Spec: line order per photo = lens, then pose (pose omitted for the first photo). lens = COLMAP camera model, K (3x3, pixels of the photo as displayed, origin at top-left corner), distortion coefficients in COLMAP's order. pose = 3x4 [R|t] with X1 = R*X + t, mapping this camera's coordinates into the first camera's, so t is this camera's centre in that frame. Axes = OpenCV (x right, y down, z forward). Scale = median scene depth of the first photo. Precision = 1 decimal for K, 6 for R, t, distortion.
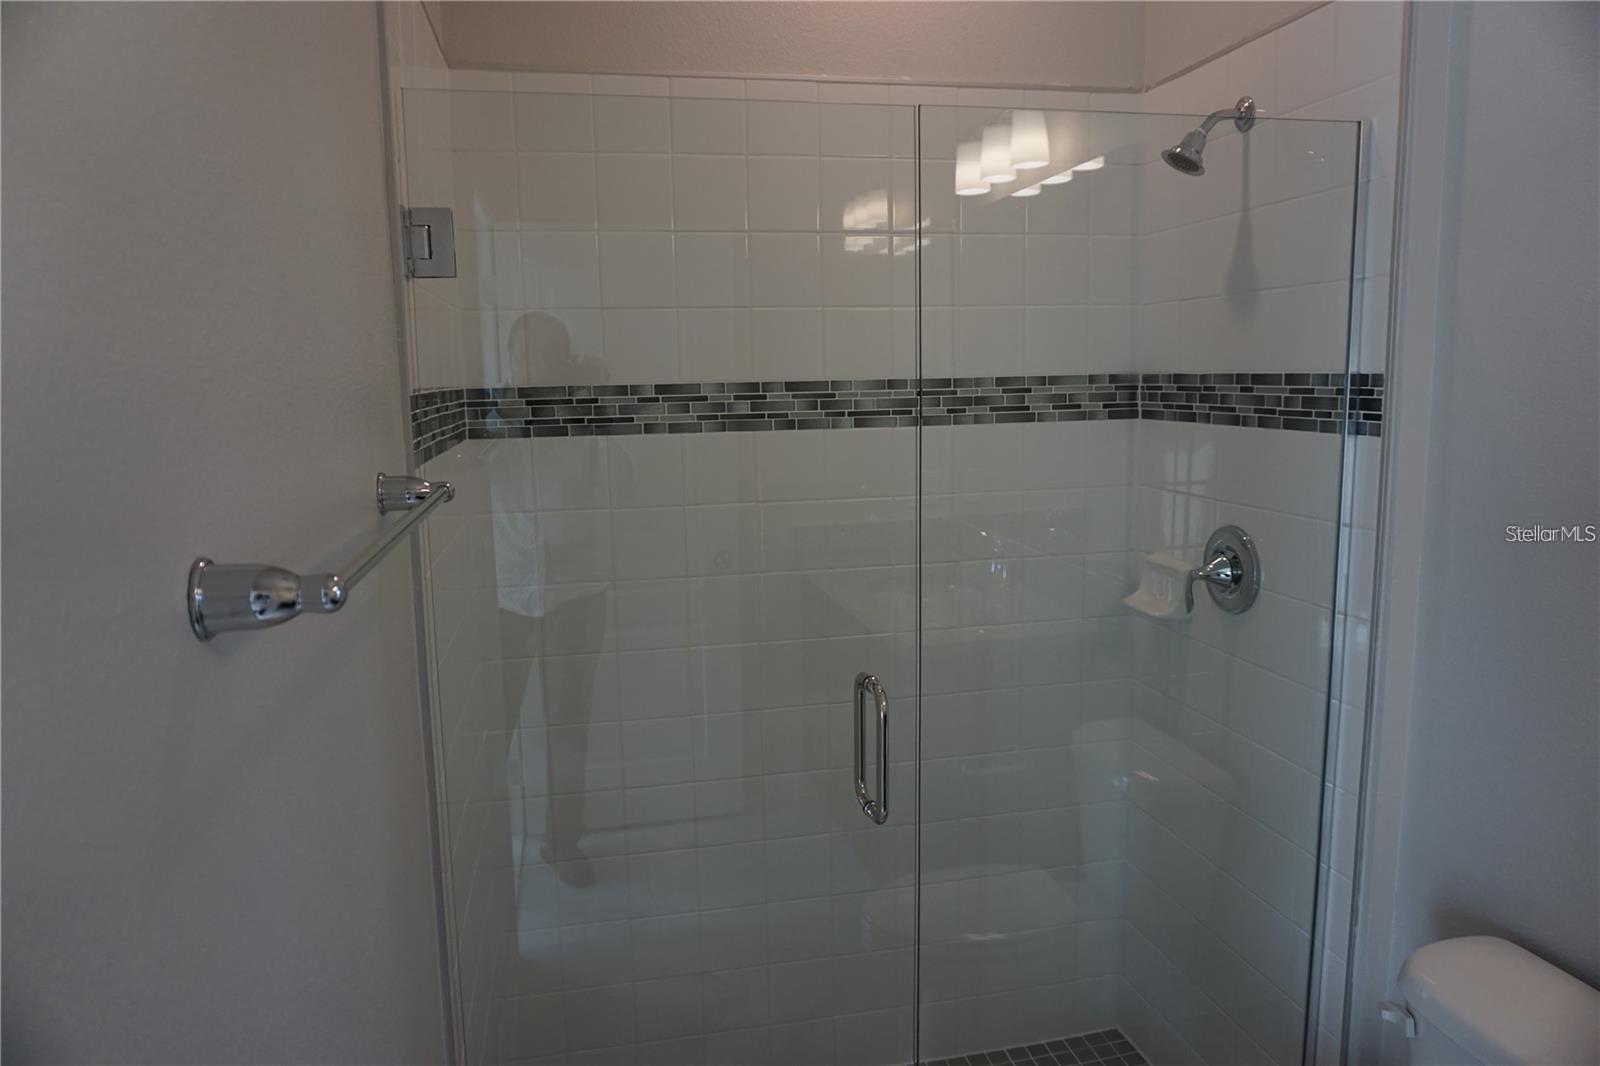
lens RADIAL K [[1061.8, 0, 799.6], [0, 1061.8, 545.0], [0, 0, 1]] dist [-0.055254, 0.034708]
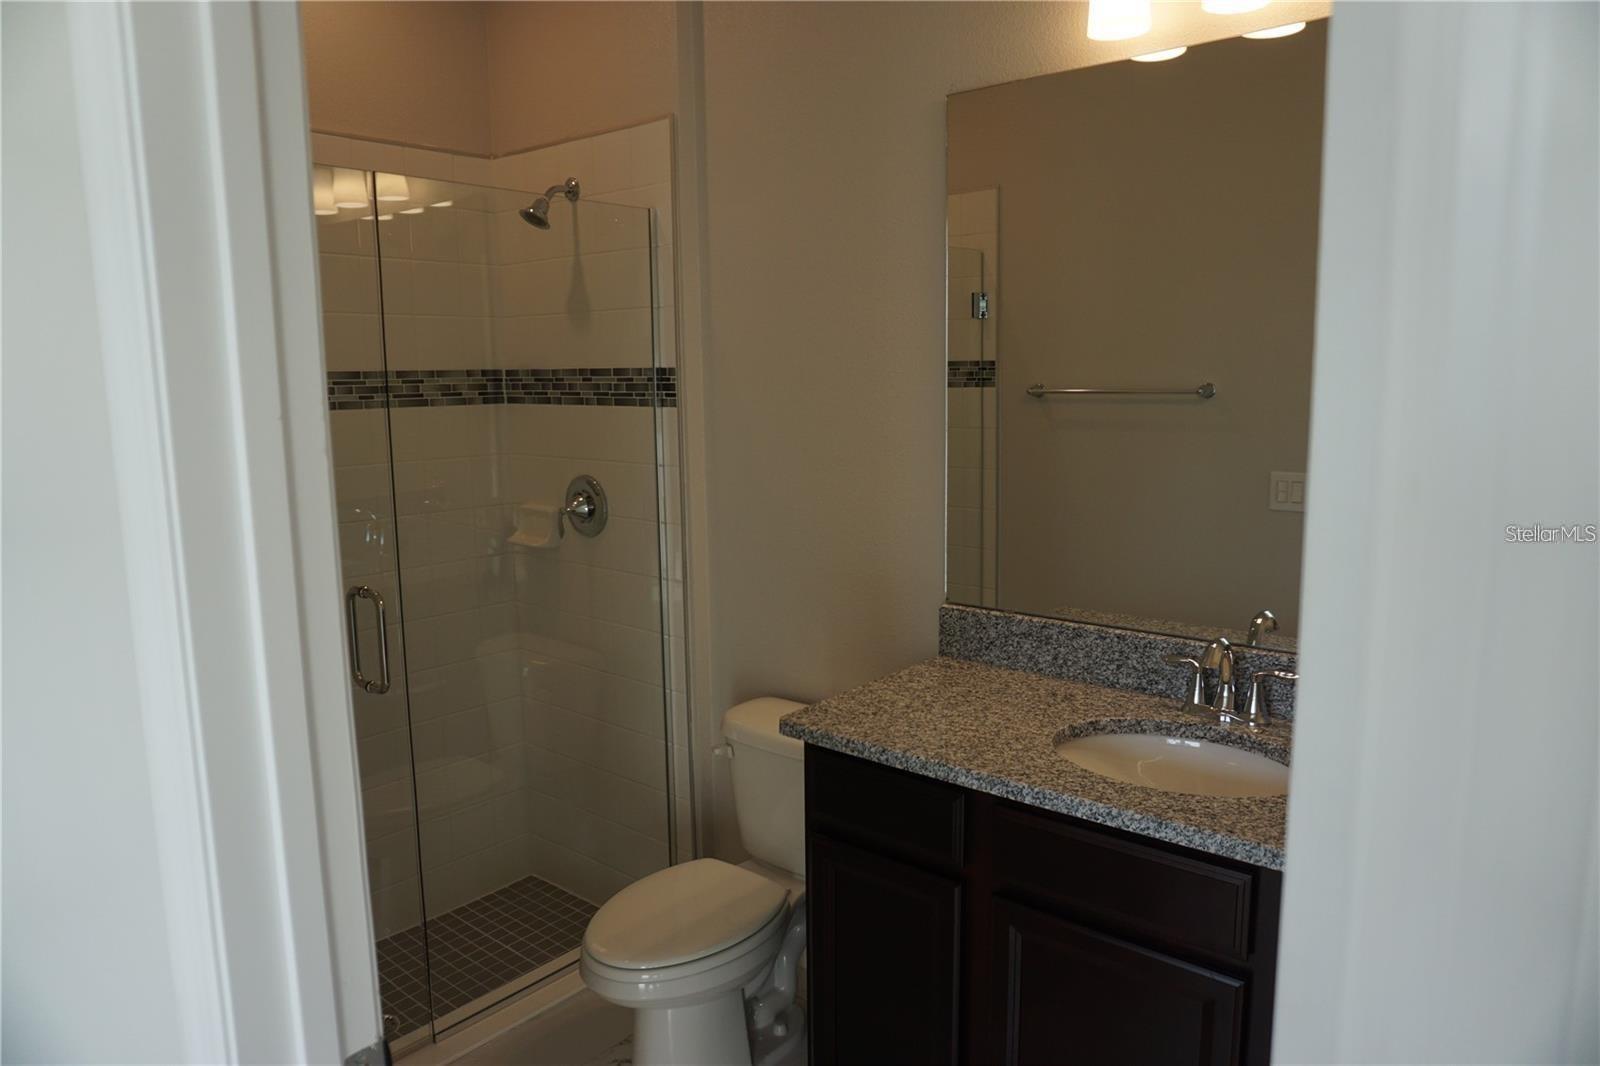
lens RADIAL K [[1061.8, 0, 808.2], [0, 1061.8, 533.0], [0, 0, 1]] dist [-0.055254, 0.034708]
pose [[0.785799, -0.077206, 0.613645, -0.236726], [0.088927, 0.995973, 0.011434, 0.070184], [-0.612056, 0.045584, 0.789499, -0.313352]]
